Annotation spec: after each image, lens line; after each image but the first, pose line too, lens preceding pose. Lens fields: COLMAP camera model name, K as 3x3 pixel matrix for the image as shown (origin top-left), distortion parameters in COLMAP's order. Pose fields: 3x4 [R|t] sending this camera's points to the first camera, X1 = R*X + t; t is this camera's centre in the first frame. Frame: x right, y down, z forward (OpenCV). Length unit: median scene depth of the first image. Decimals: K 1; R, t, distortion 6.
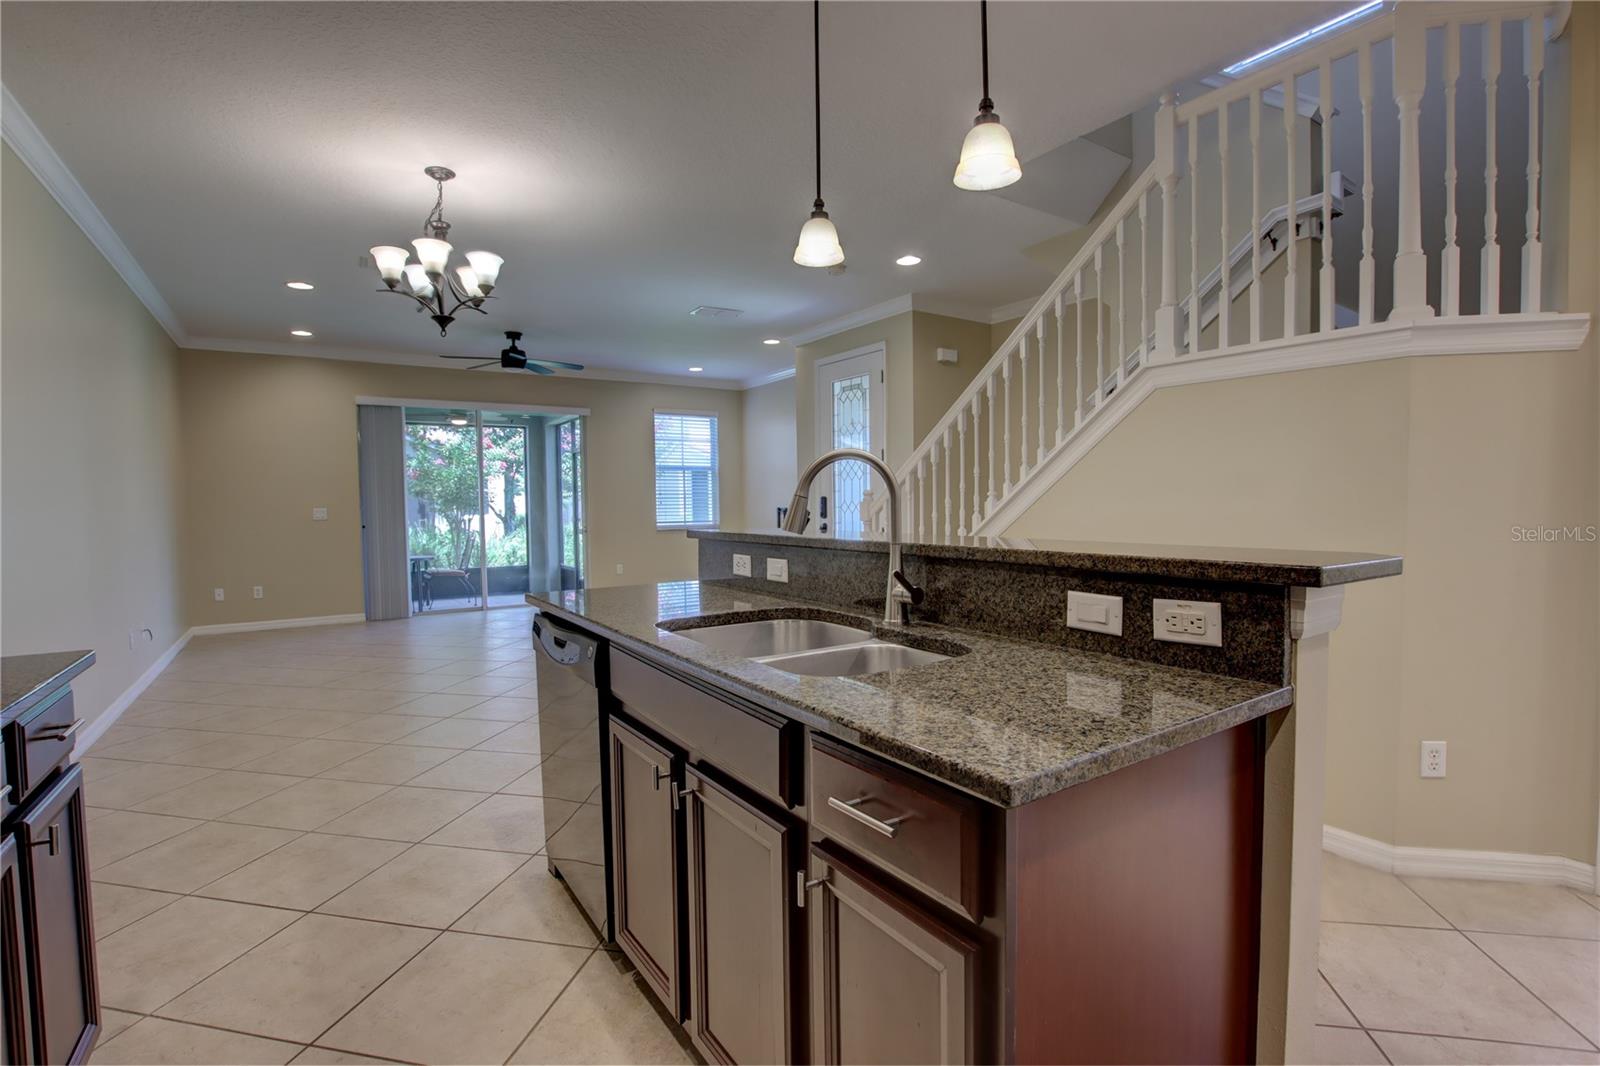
lens RADIAL K [[740.5, 0, 804.6], [0, 740.5, 530.8], [0, 0, 1]] dist [-0.037607, 0.006545]
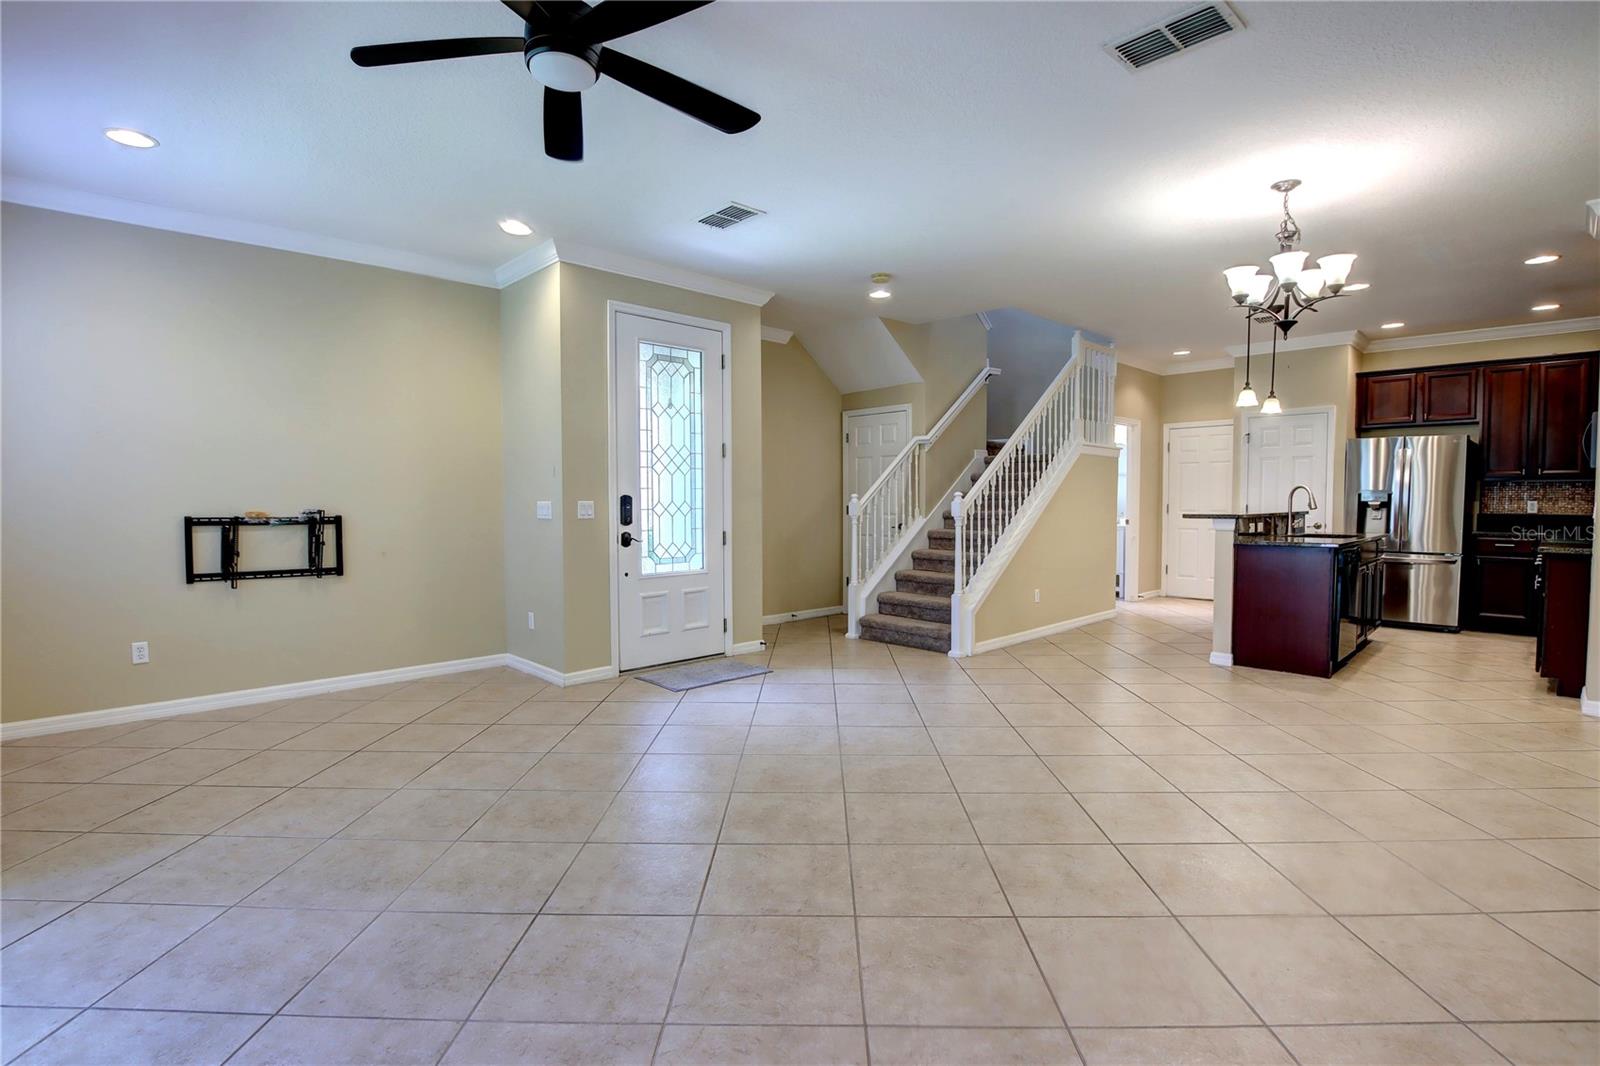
lens RADIAL K [[765.4, 0, 807.3], [0, 765.4, 533.3], [0, 0, 1]] dist [-0.028152, 0.000776]
pose [[-0.185202, -0.032246, 0.982171, -0.669762], [0.043249, 0.998226, 0.040928, -0.029011], [-0.981748, 0.050058, -0.183478, 0.876128]]
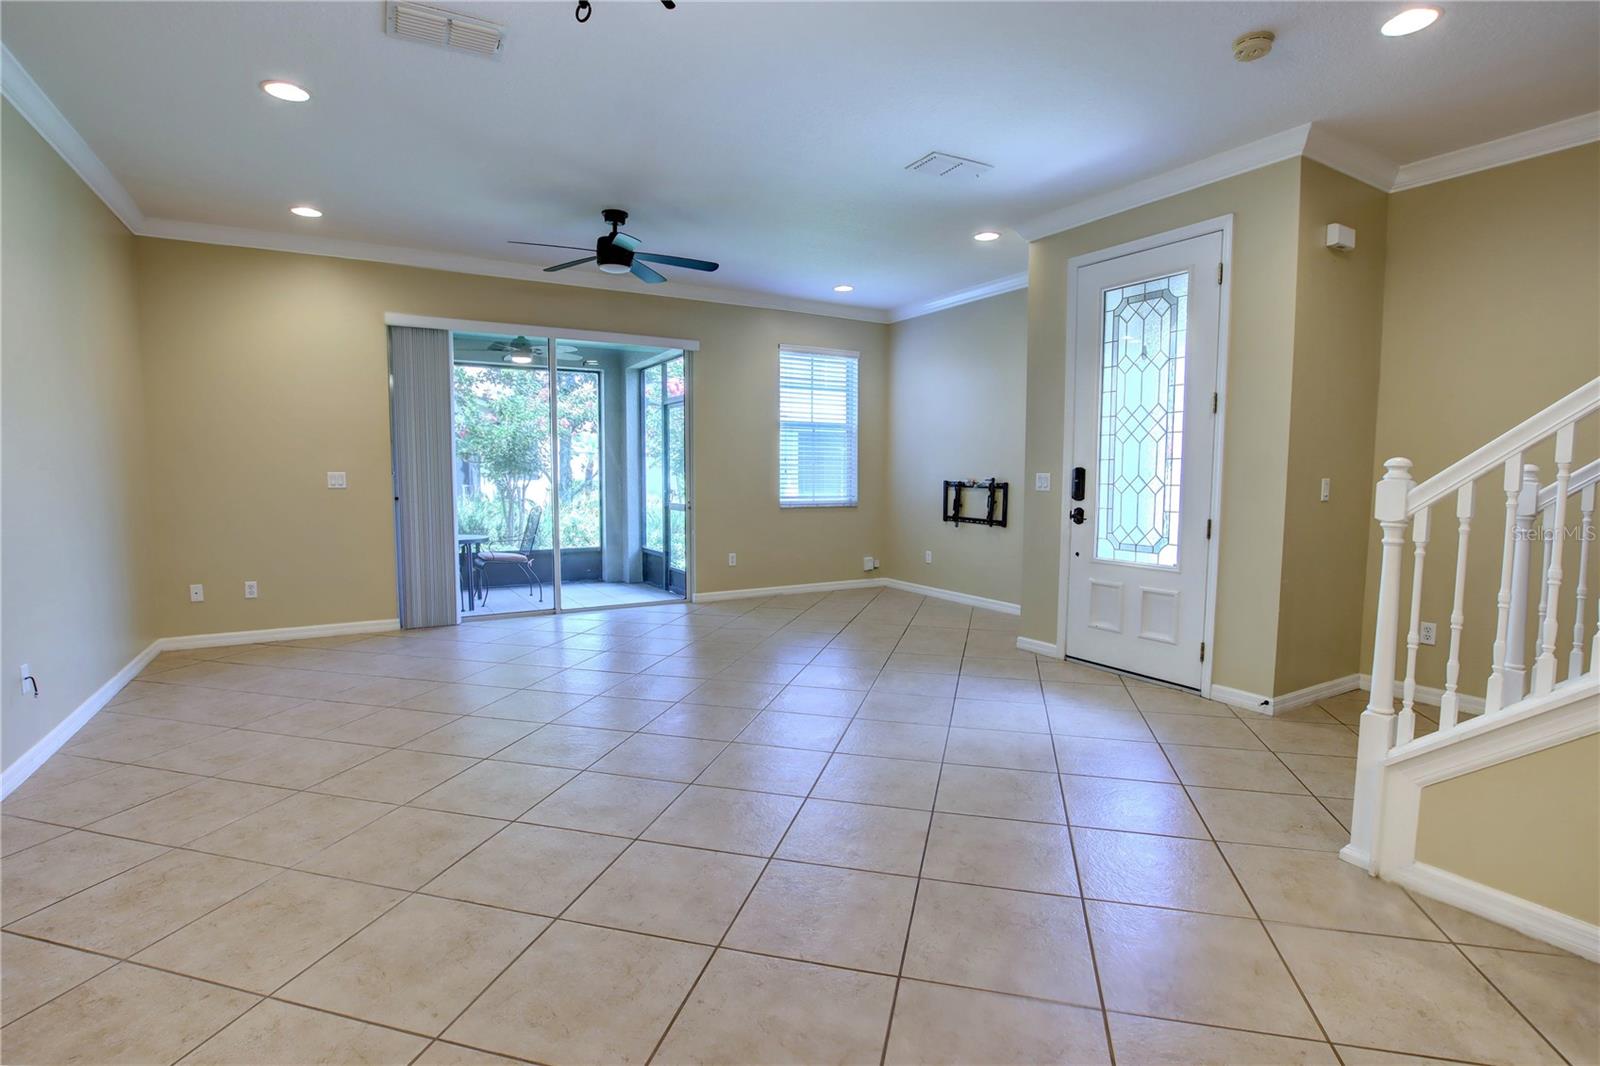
lens RADIAL K [[752.2, 0, 803.6], [0, 752.2, 532.7], [0, 0, 1]] dist [-0.031761, 0.001771]
pose [[0.998443, 0.021148, -0.051619, -0.166331], [-0.018913, 0.998879, 0.043405, -0.011390], [0.052479, -0.042361, 0.997723, 0.290038]]
